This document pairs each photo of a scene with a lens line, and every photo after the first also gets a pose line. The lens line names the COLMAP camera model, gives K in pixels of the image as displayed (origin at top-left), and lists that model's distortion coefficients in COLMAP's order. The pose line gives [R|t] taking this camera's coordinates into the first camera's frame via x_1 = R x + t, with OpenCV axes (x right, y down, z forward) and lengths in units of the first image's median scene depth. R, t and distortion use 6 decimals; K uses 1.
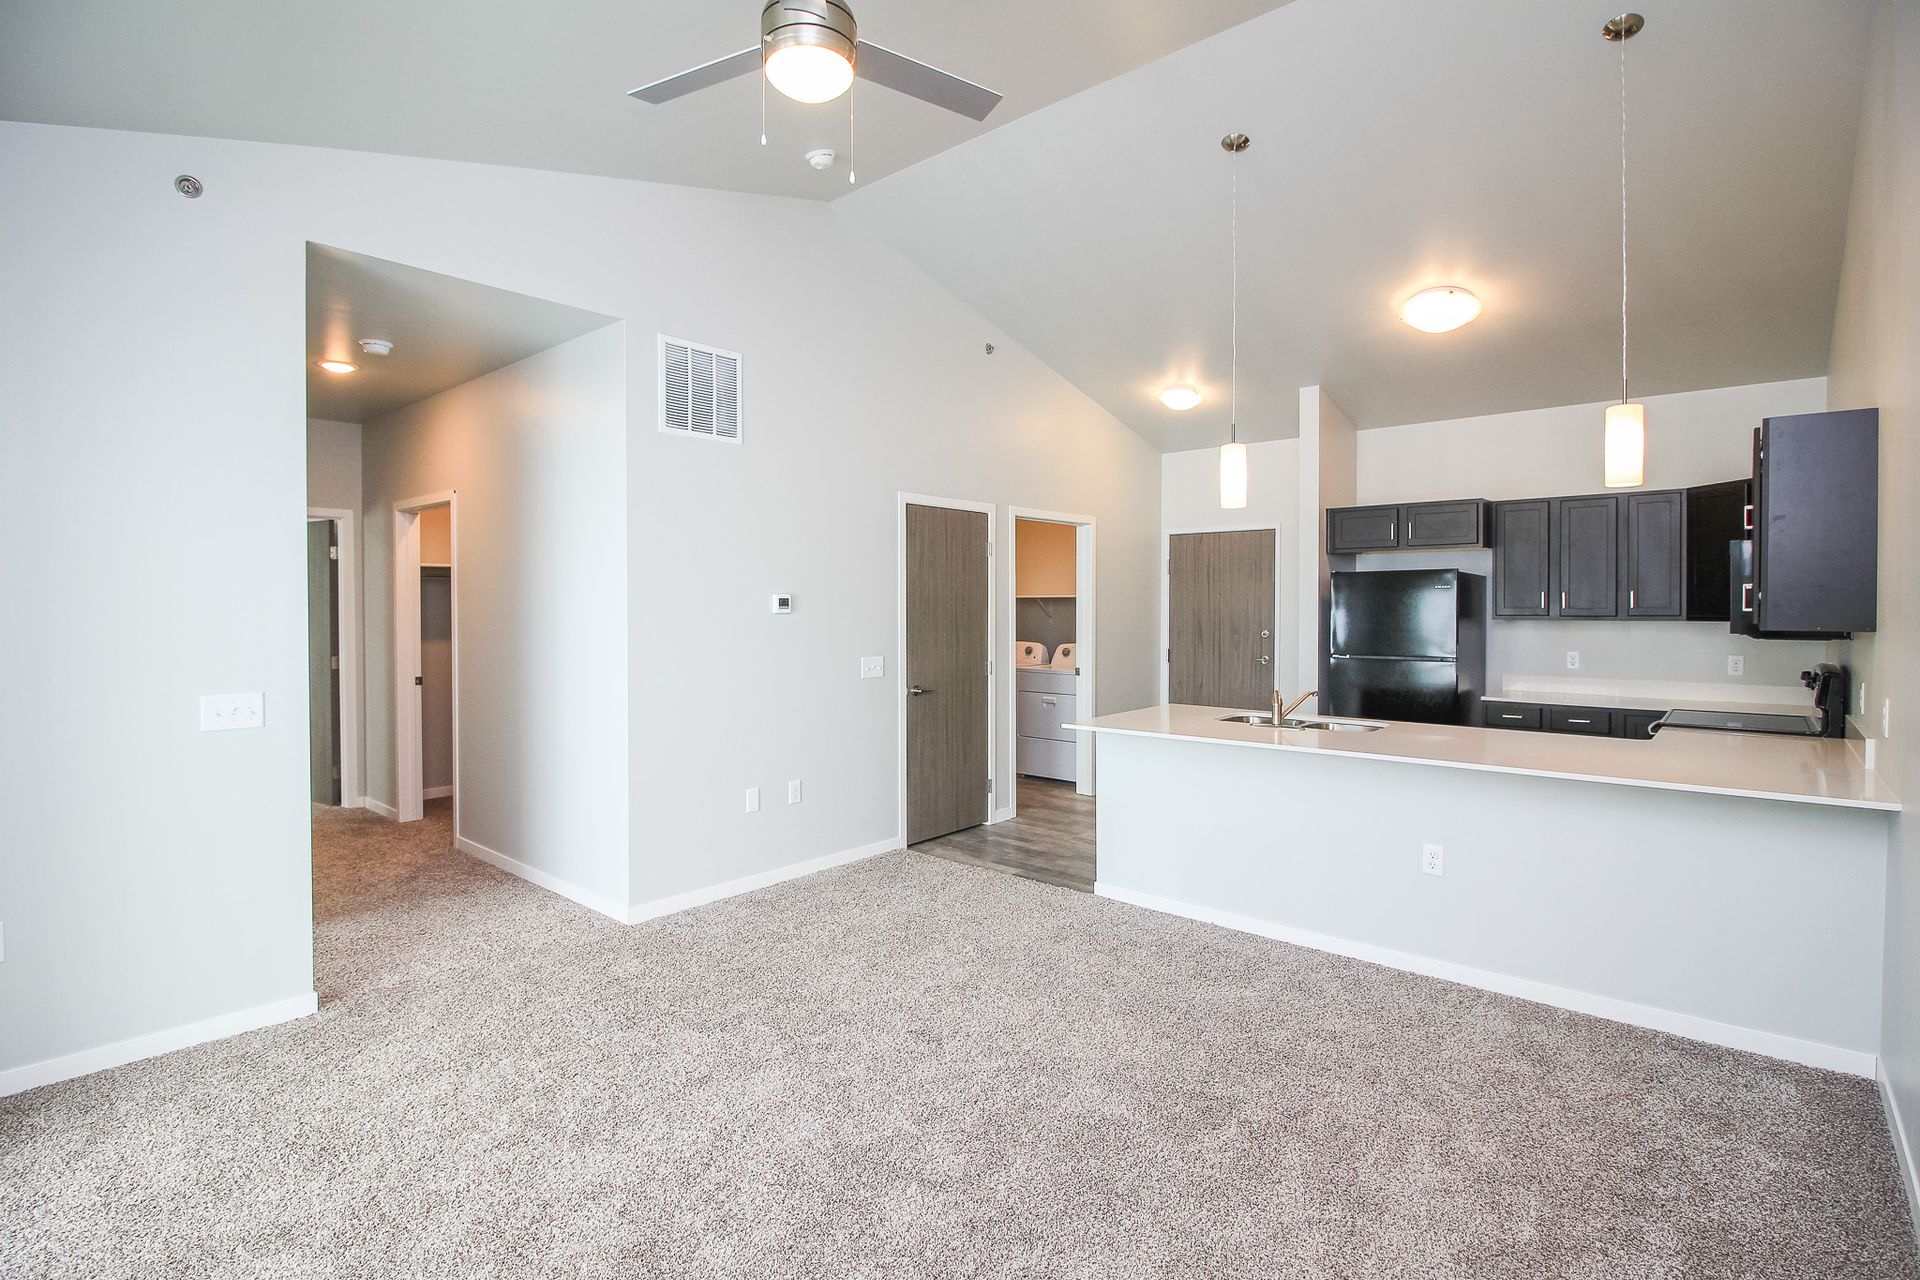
lens RADIAL K [[915.7, 0, 969.4], [0, 915.7, 627.6], [0, 0, 1]] dist [-0.018531, -0.006091]
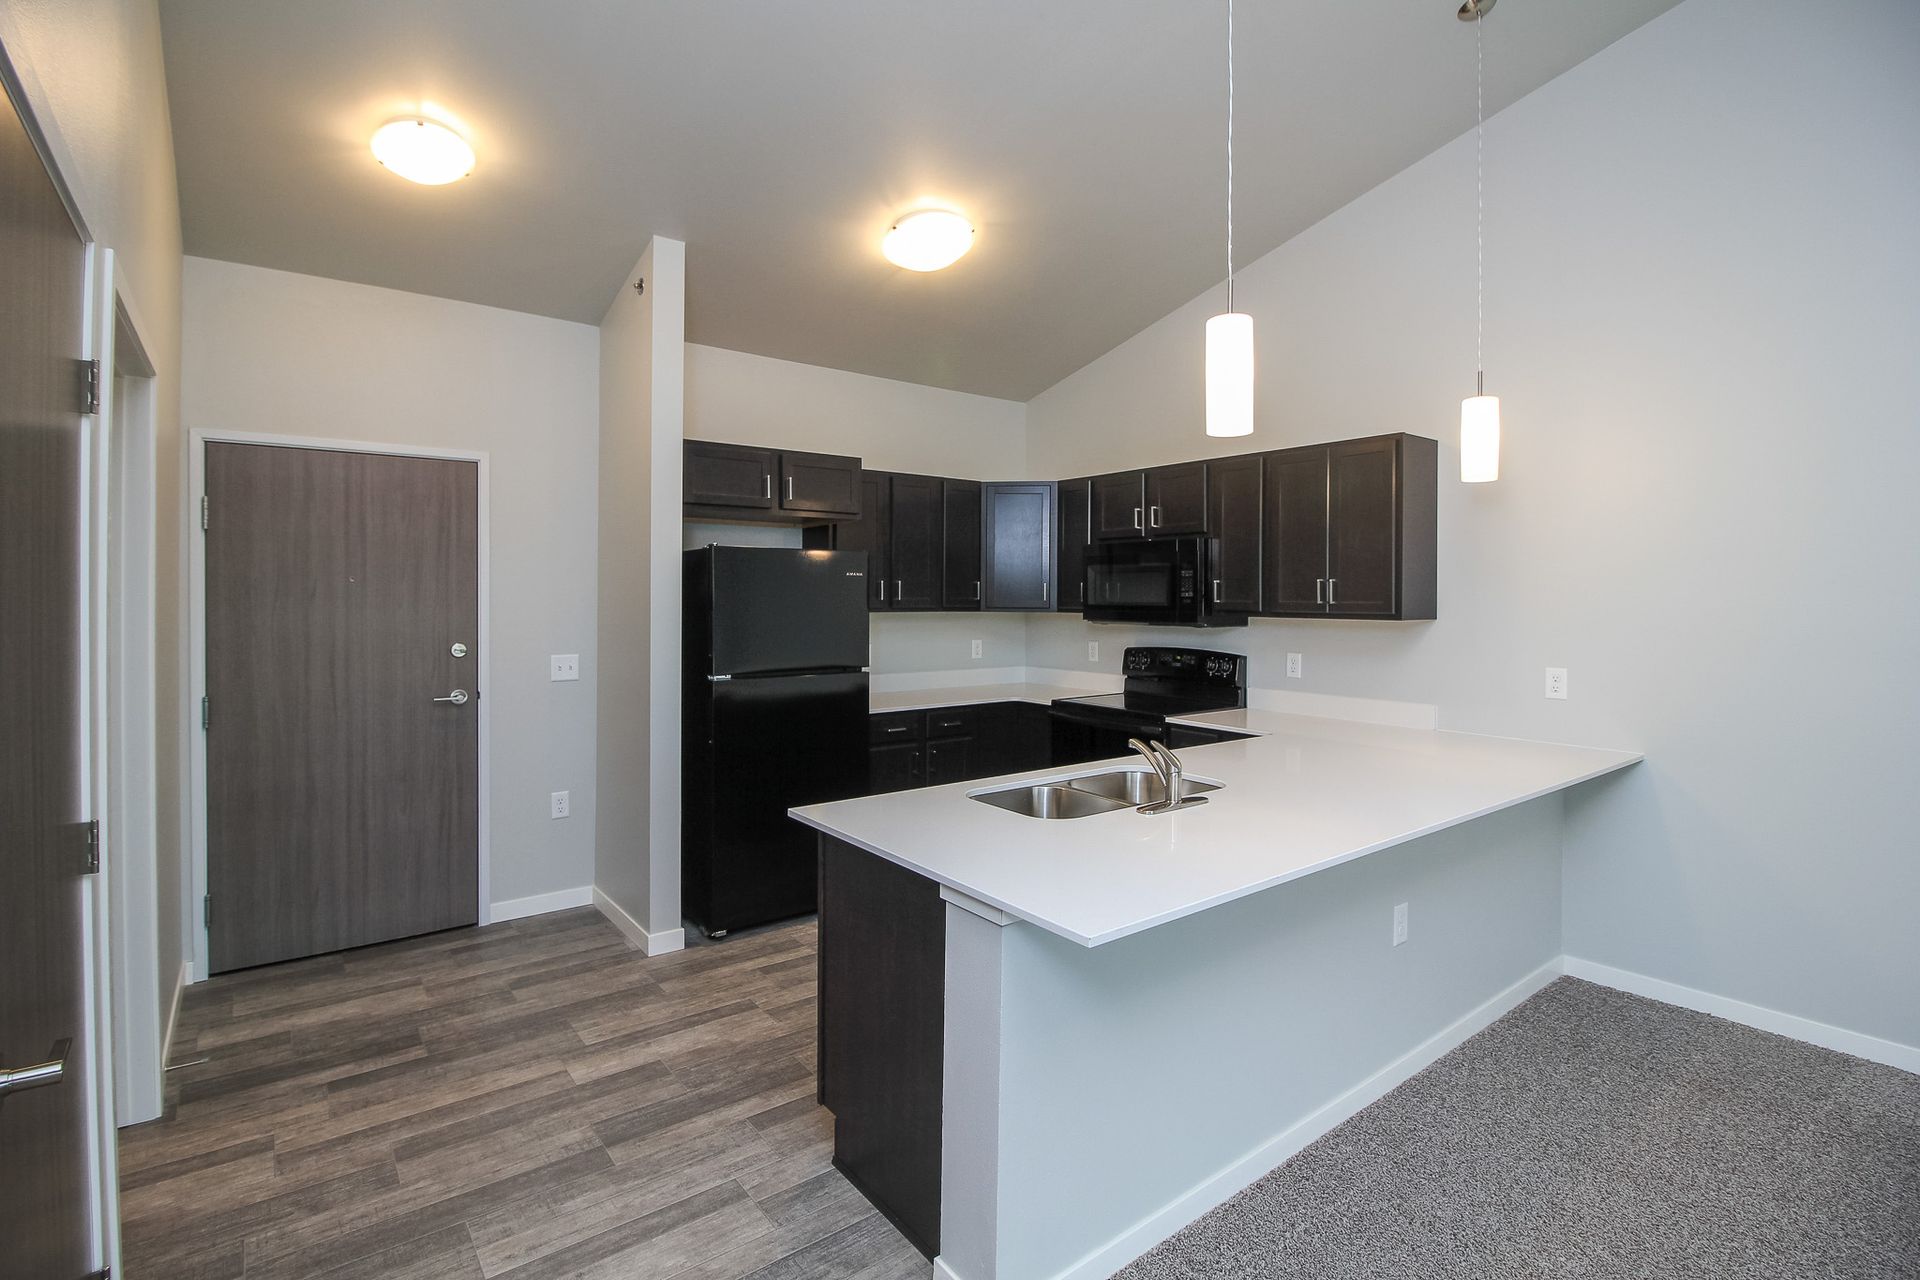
lens RADIAL K [[915.7, 0, 961.5], [0, 915.7, 593.4], [0, 0, 1]] dist [-0.018531, -0.006091]
pose [[0.183583, -0.001944, 0.983002, -0.170296], [0.020456, 0.999789, -0.001843, -0.020958], [-0.982791, 0.020447, 0.183584, 0.670912]]
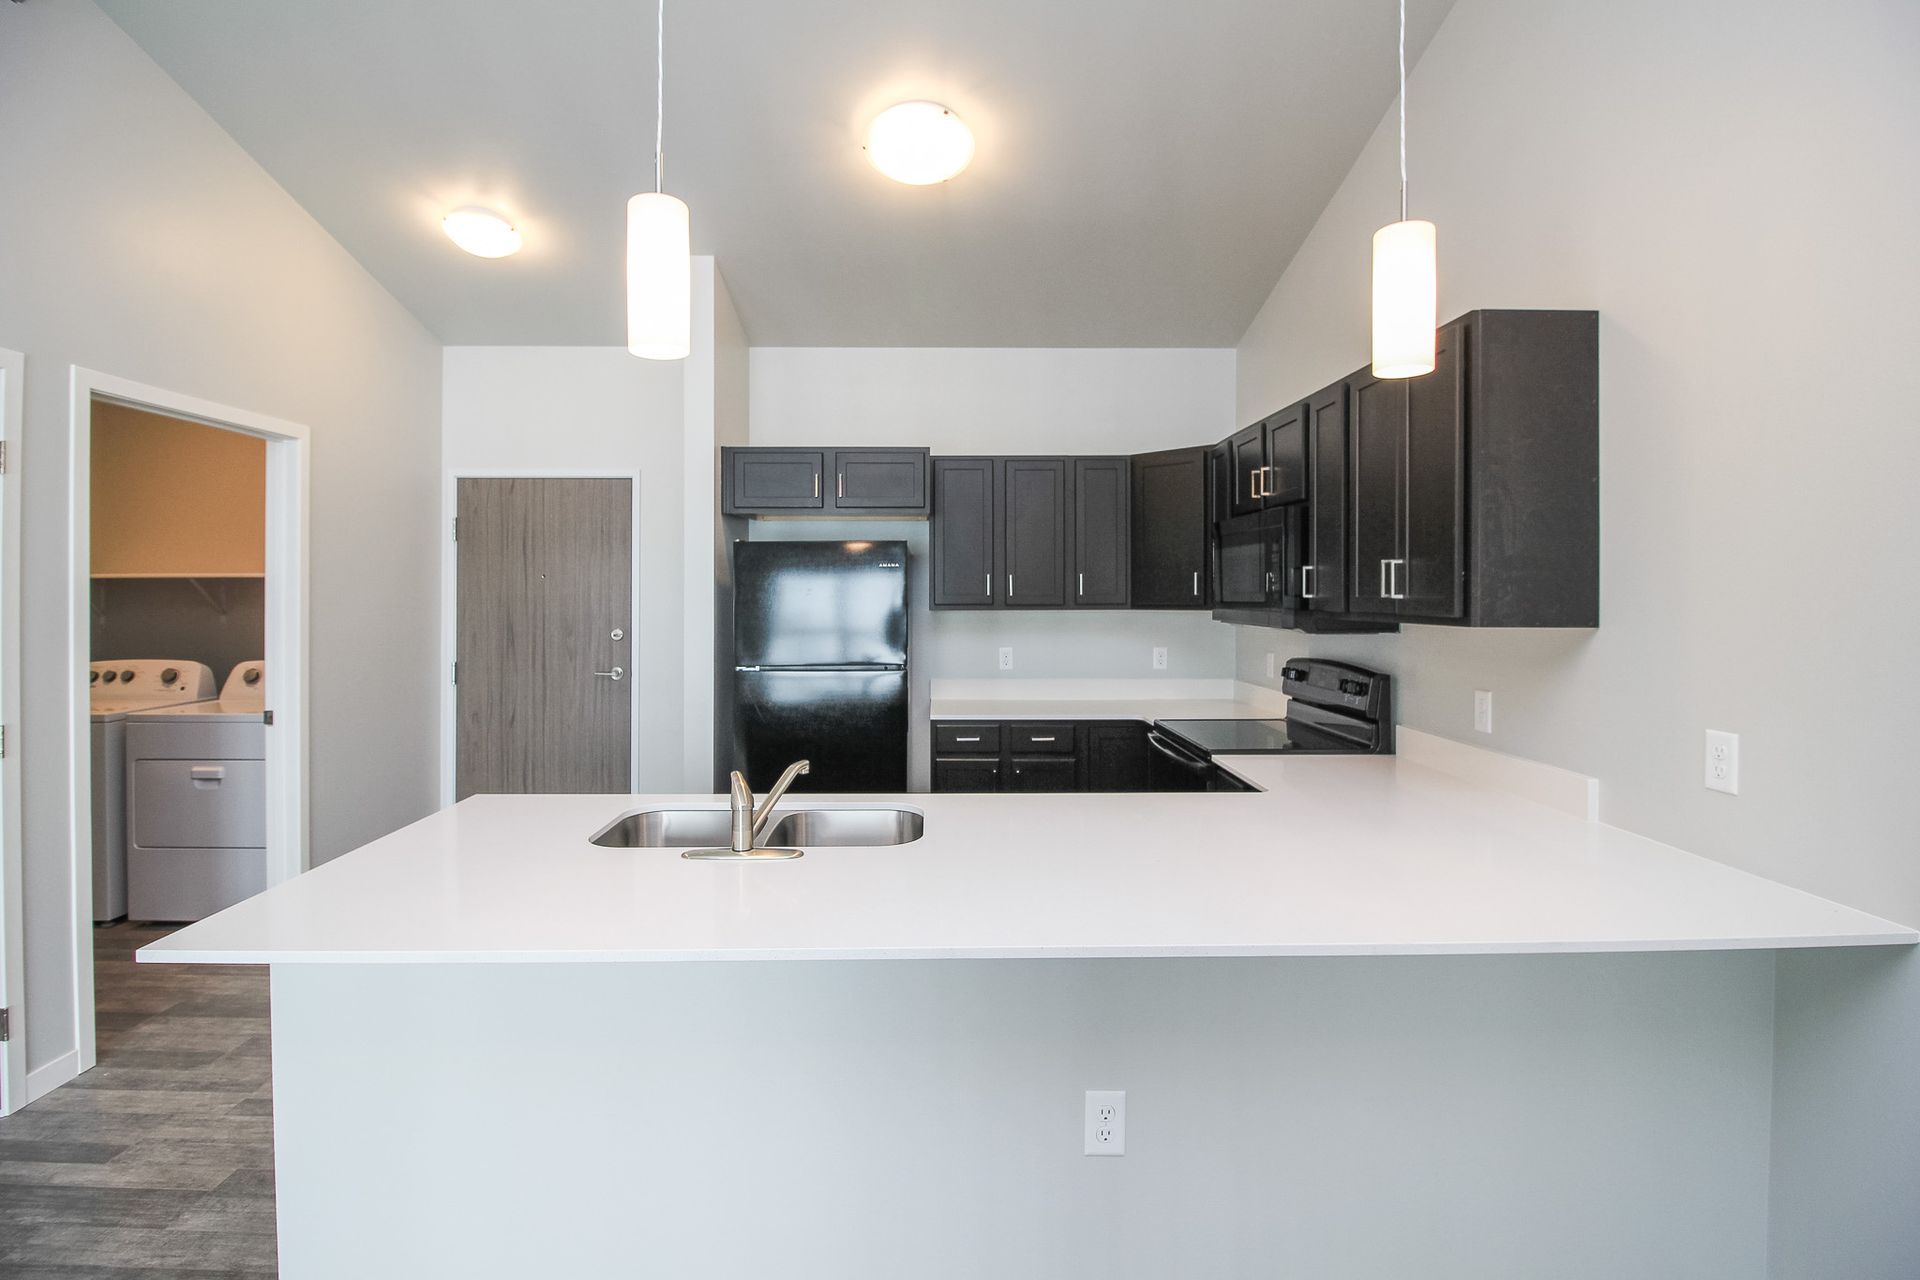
lens RADIAL K [[915.7, 0, 949.0], [0, 915.7, 592.3], [0, 0, 1]] dist [-0.018531, -0.006091]
pose [[0.750434, 0.001917, 0.660943, 0.072256], [0.015266, 0.999679, -0.020233, -0.007513], [-0.660769, 0.025274, 0.750163, 0.373848]]
